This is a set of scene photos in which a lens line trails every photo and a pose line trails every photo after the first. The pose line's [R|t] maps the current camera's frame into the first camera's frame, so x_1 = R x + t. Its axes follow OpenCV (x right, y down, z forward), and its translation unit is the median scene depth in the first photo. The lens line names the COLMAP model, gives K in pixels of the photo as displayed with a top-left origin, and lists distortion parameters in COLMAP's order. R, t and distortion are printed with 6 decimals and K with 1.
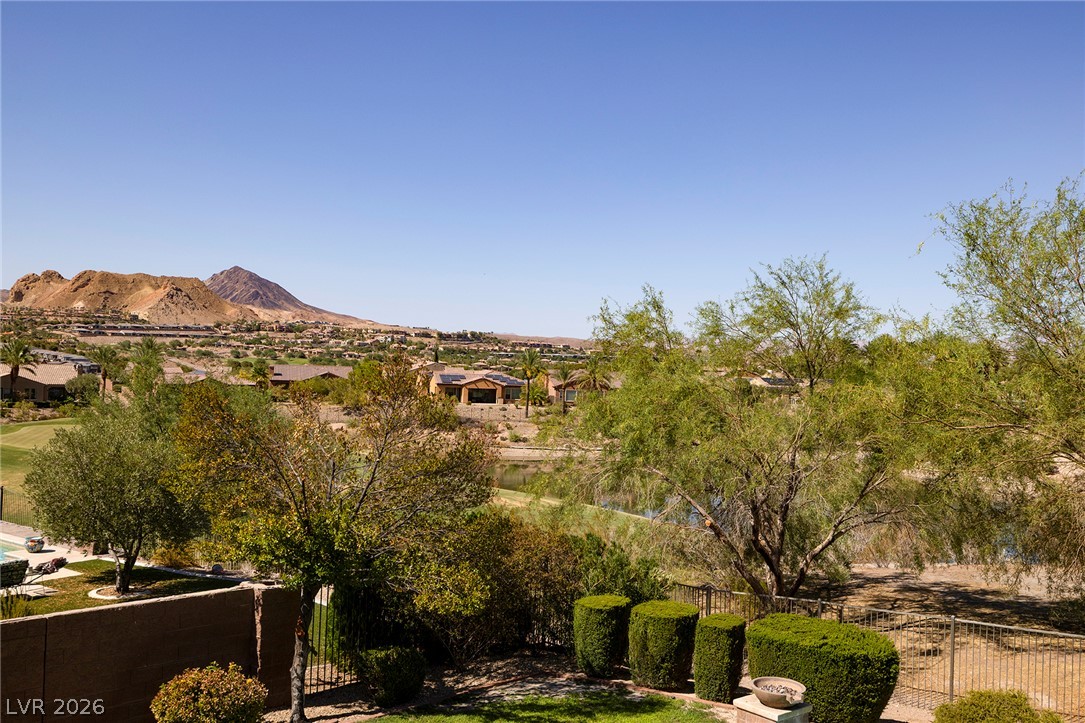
lens RADIAL K [[1055.6, 0, 542.5], [0, 1055.6, 361.5], [0, 0, 1]] dist [-0.003048, 0.005135]
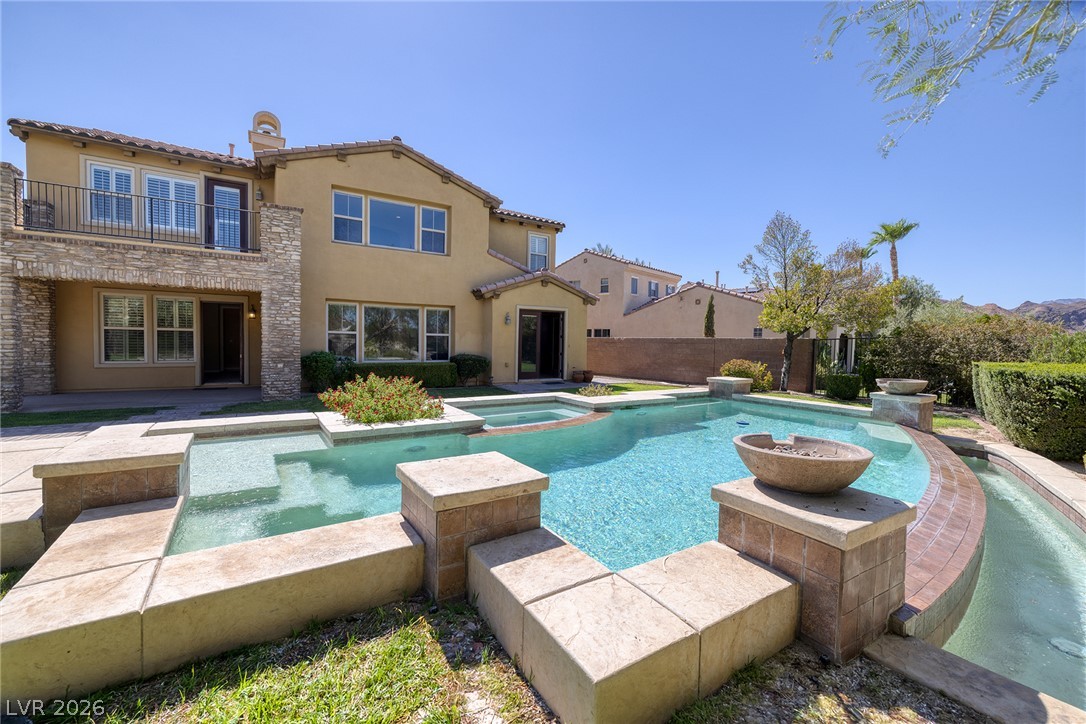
lens RADIAL K [[453.8, 0, 543.0], [0, 453.8, 362.0], [0, 0, 1]] dist [0.000026, 0.000043]
pose [[-0.109609, 0.010824, -0.993916, 0.531619], [-0.027323, 0.999530, 0.013898, 0.183776], [0.993599, 0.028680, -0.109262, 0.393052]]
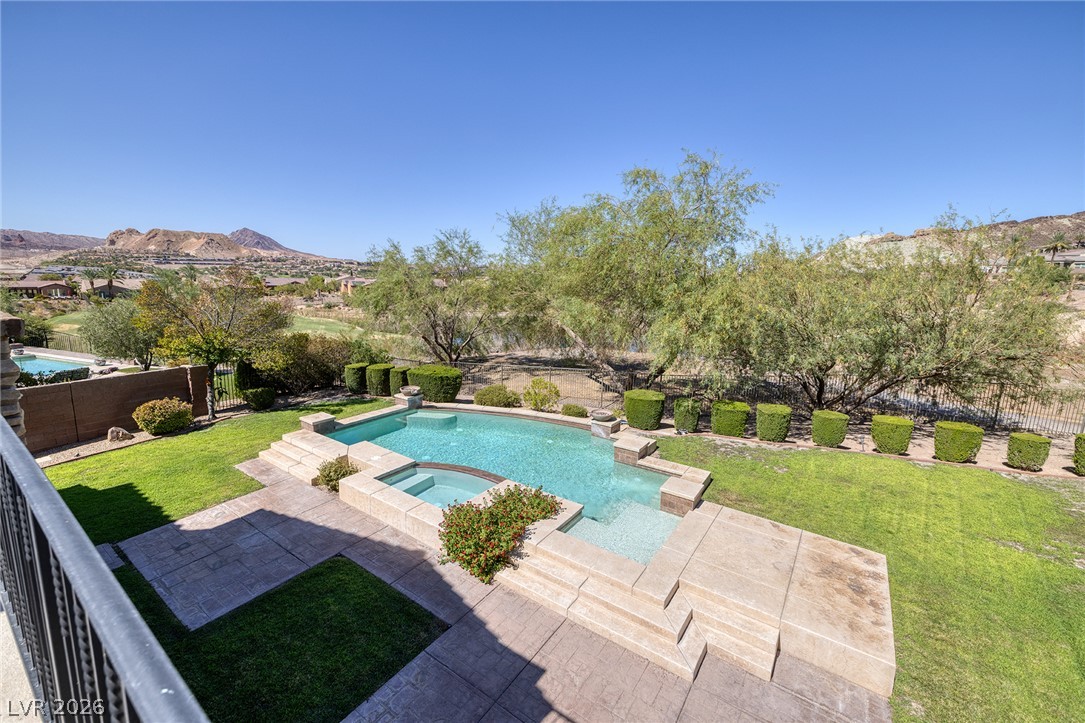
lens RADIAL K [[457.5, 0, 542.2], [0, 457.5, 346.4], [0, 0, 1]] dist [-0.000453, 0.000129]
pose [[0.960716, -0.053311, 0.272364, 0.149453], [0.010297, 0.987549, 0.156977, 0.010661], [-0.277342, -0.148006, 0.949303, -0.132035]]
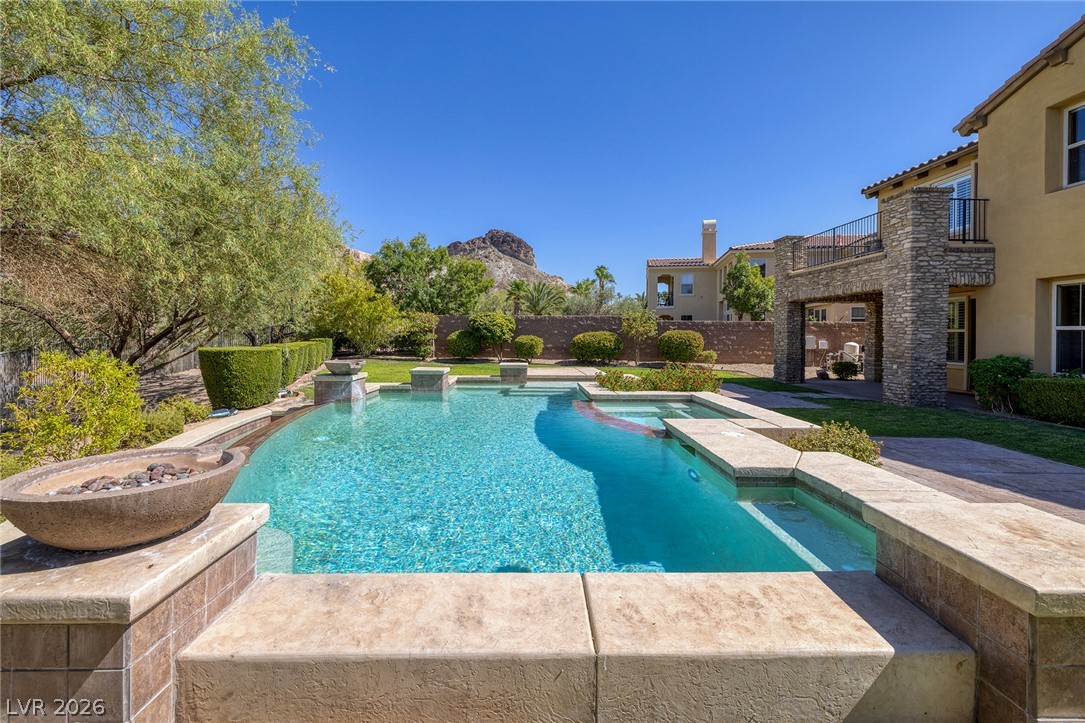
lens RADIAL K [[460.8, 0, 536.1], [0, 460.8, 337.6], [0, 0, 1]] dist [0.001929, 0.000310]
pose [[-0.785280, -0.042098, 0.617707, 0.033015], [-0.027848, 0.999078, 0.032687, 0.166817], [-0.618514, 0.008466, -0.785728, 0.660701]]
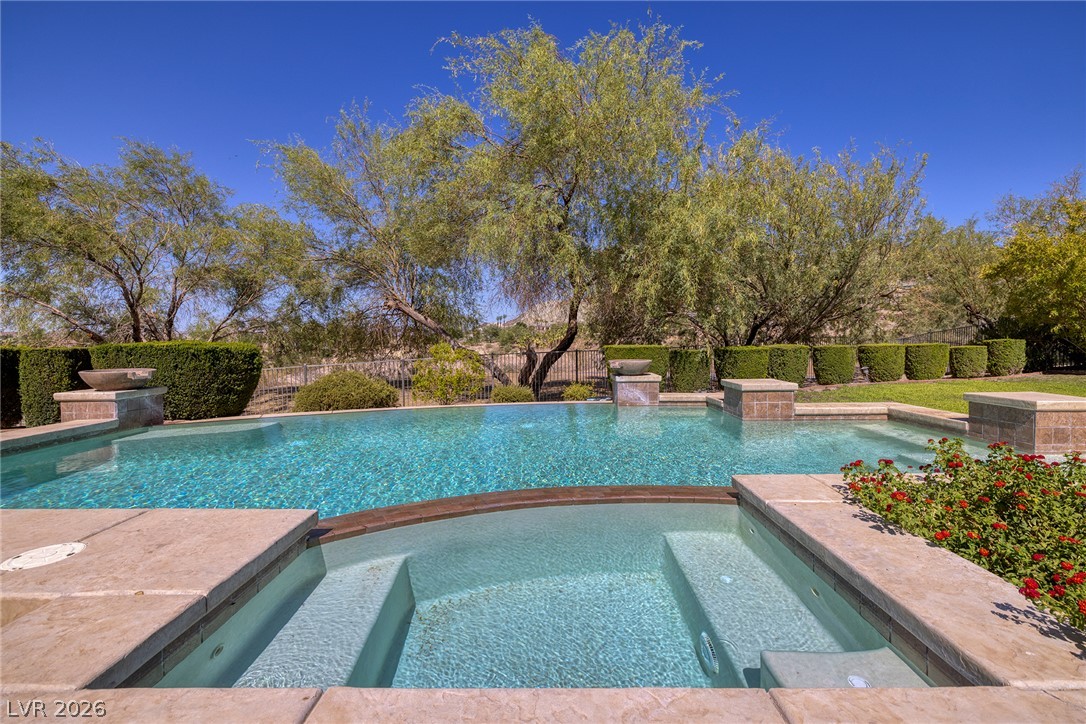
lens RADIAL K [[452.8, 0, 552.6], [0, 452.8, 349.9], [0, 0, 1]] dist [0.000359, 0.000118]
pose [[0.630772, -0.058100, 0.773790, 0.097800], [0.032160, 0.998294, 0.048741, 0.178650], [-0.775301, -0.005859, 0.631564, 0.274906]]
